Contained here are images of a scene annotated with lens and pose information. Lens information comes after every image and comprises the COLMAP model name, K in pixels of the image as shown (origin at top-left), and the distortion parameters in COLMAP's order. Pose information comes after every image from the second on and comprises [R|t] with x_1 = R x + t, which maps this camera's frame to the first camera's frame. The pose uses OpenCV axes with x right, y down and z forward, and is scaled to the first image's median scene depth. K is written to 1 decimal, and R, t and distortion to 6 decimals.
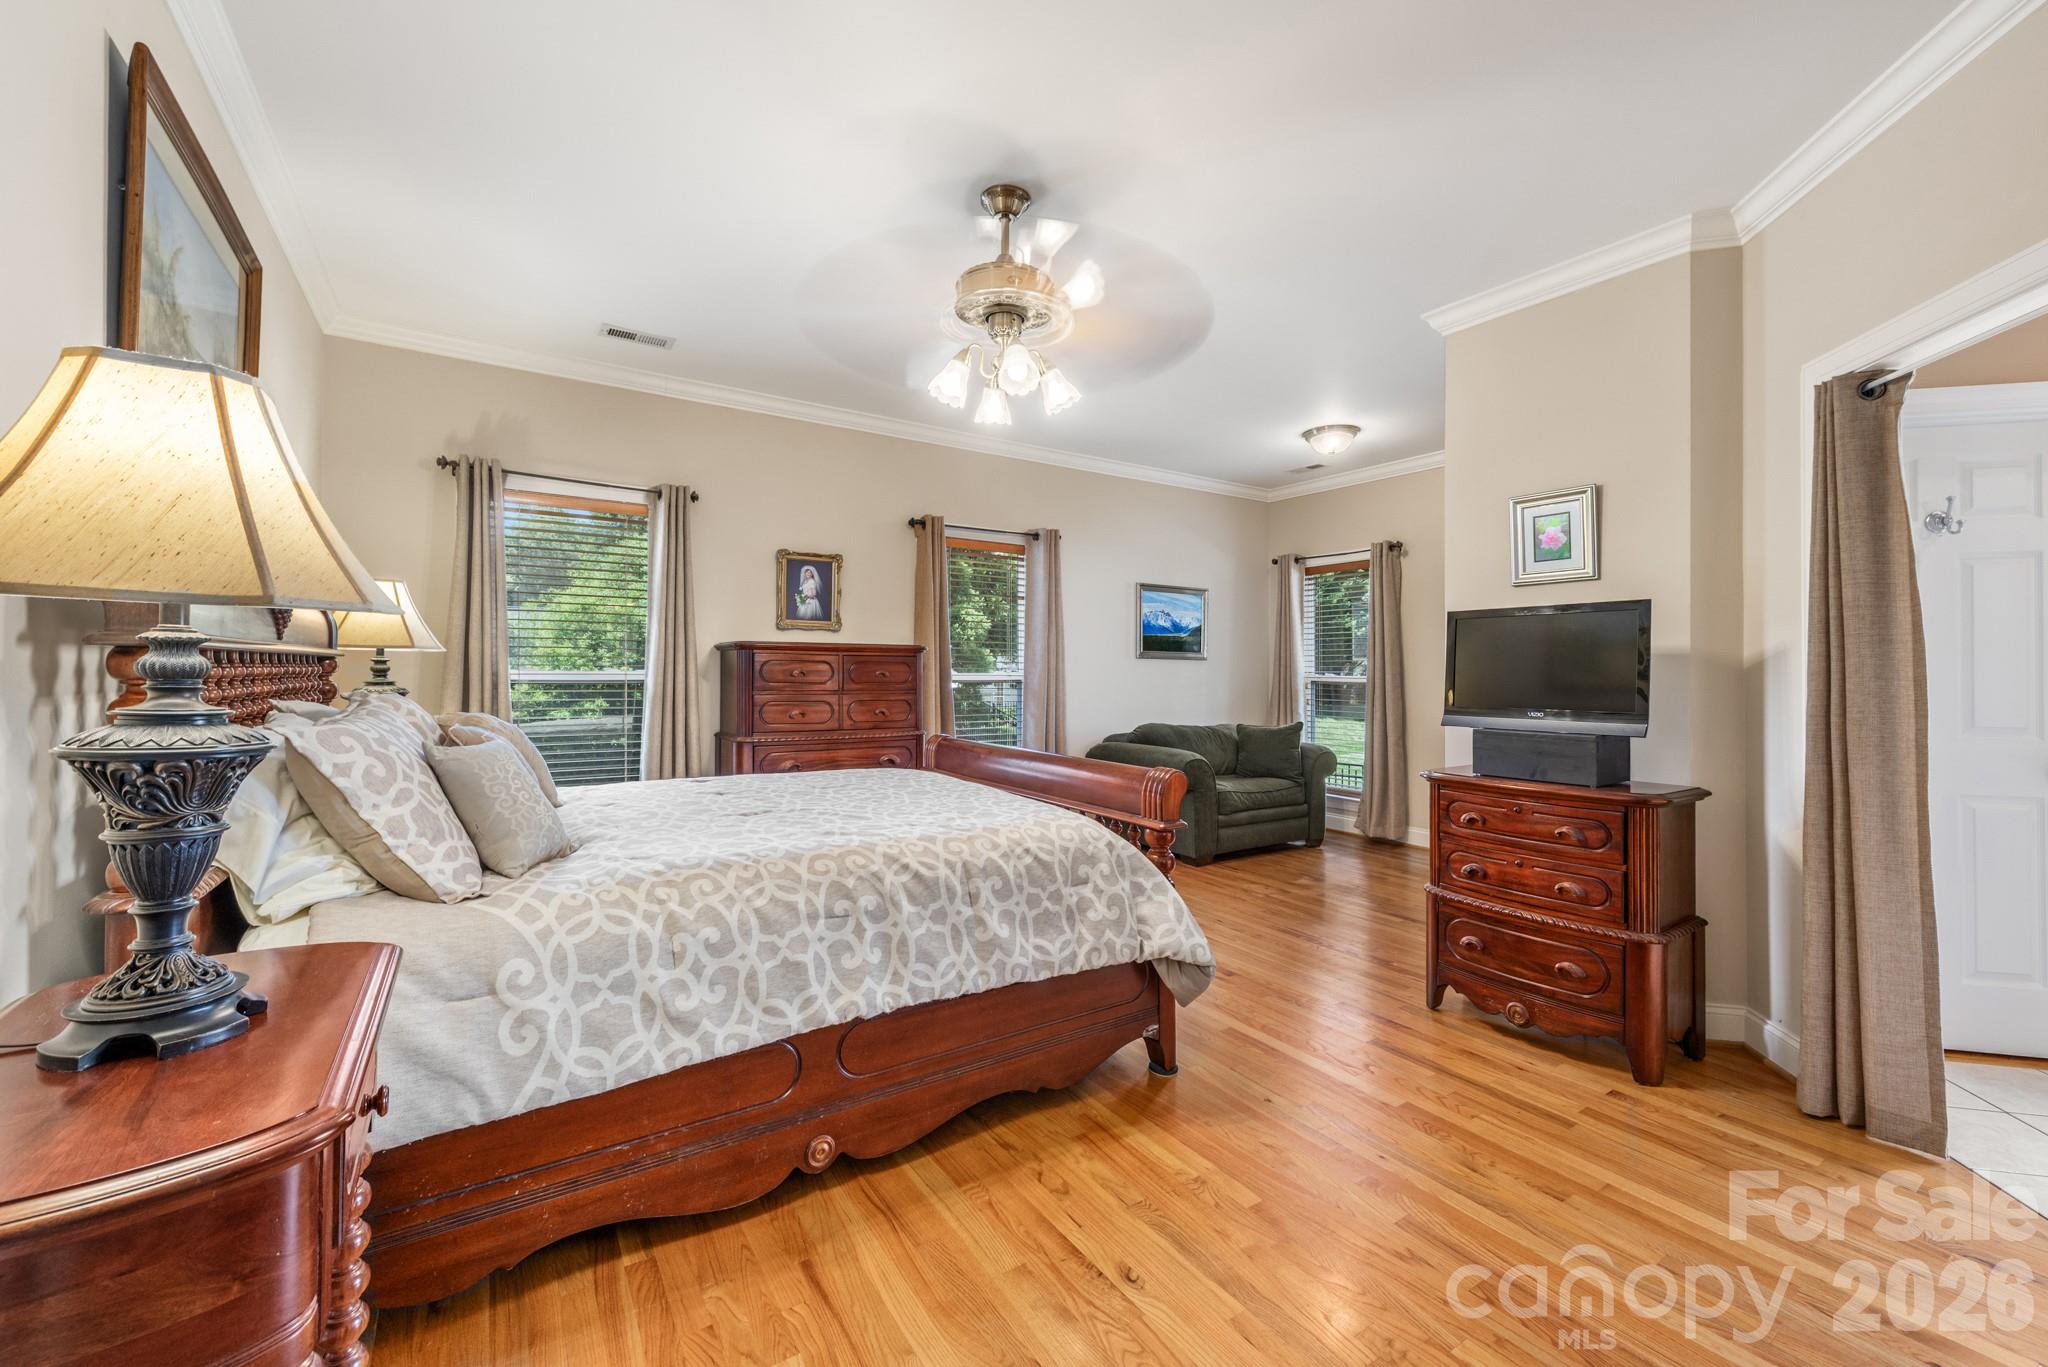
lens RADIAL K [[800.2, 0, 1033.8], [0, 800.2, 676.3], [0, 0, 1]] dist [0.007743, -0.000398]
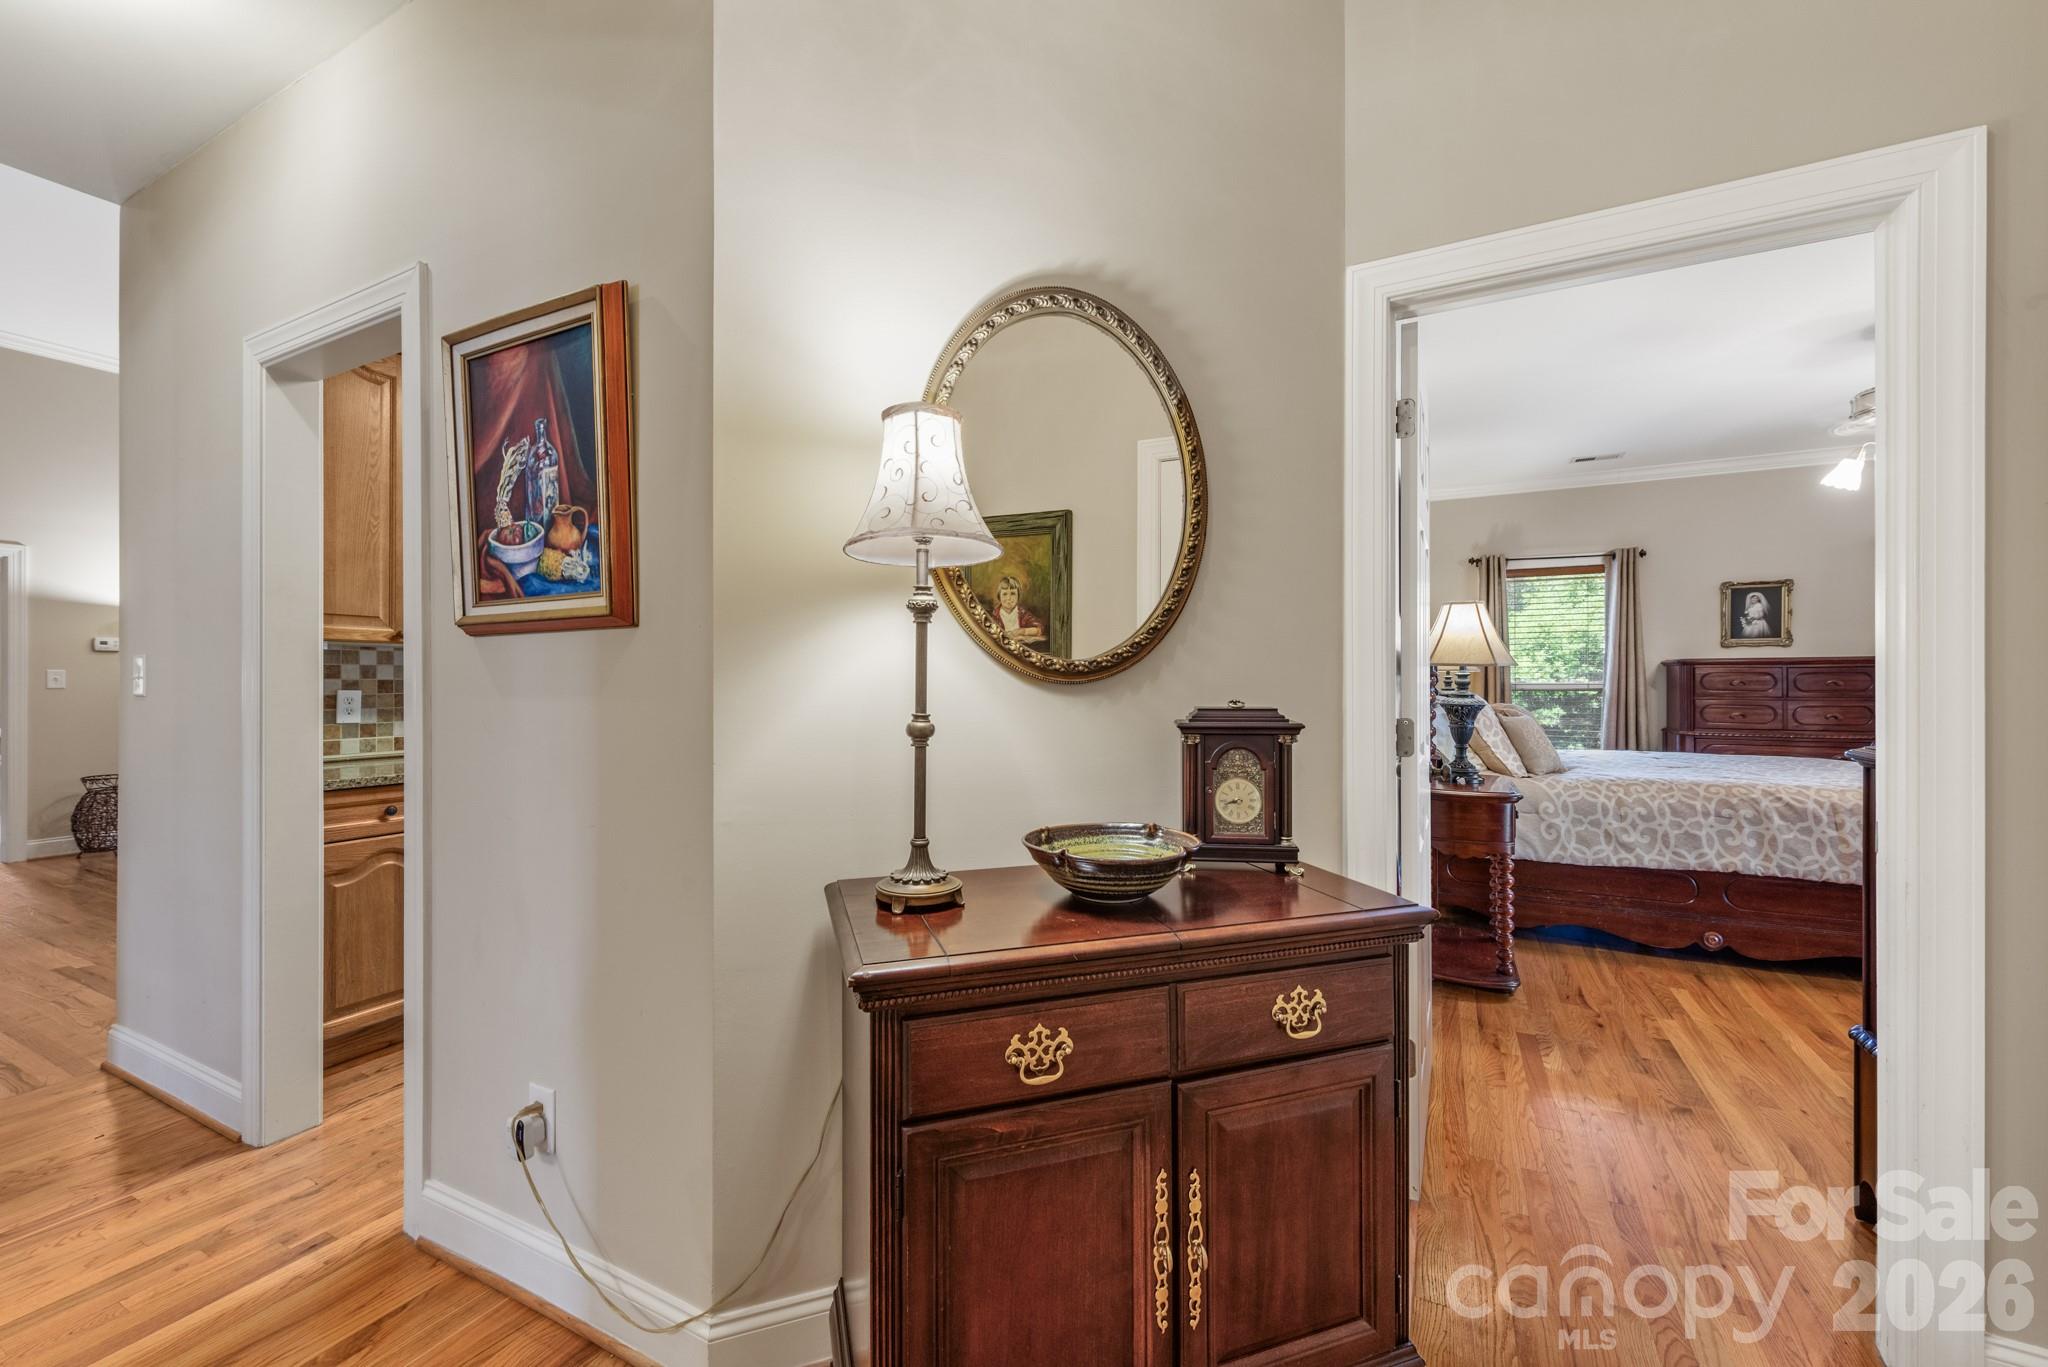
lens RADIAL K [[800.2, 0, 1033.8], [0, 800.2, 676.3], [0, 0, 1]] dist [0.007743, -0.000398]
pose [[0.483085, -0.011422, -0.875499, 0.600538], [-0.000051, 0.999915, -0.013074, 0.005379], [0.875573, 0.006361, 0.483043, -1.252031]]
